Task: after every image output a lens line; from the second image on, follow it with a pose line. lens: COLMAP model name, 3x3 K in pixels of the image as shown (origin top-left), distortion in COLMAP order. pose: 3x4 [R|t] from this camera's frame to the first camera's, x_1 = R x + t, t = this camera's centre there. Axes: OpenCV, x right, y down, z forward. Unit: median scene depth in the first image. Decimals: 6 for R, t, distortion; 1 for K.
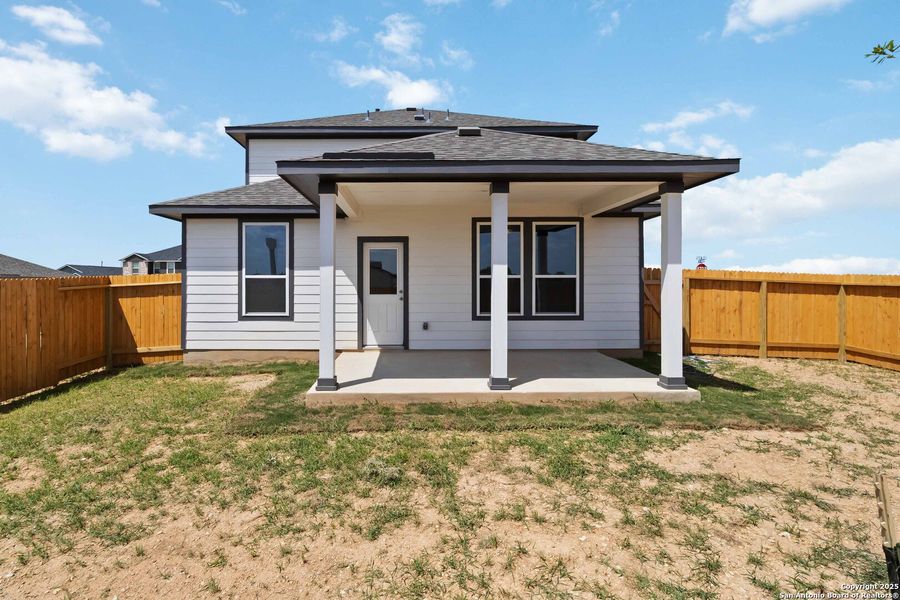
lens RADIAL K [[444.8, 0, 449.5], [0, 444.8, 279.5], [0, 0, 1]] dist [0.001834, 0.000498]
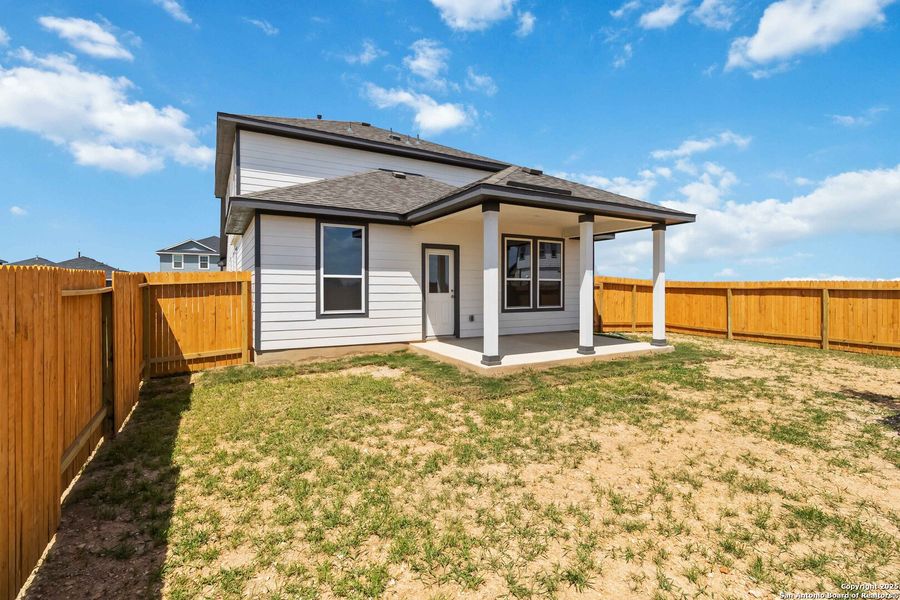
lens RADIAL K [[423.0, 0, 454.0], [0, 423.0, 287.5], [0, 0, 1]] dist [0.002334, 0.000542]
pose [[0.866418, 0.004331, 0.499300, -0.684529], [-0.005708, 0.999983, 0.001230, 0.017450], [-0.499286, -0.003916, 0.866428, 0.002548]]
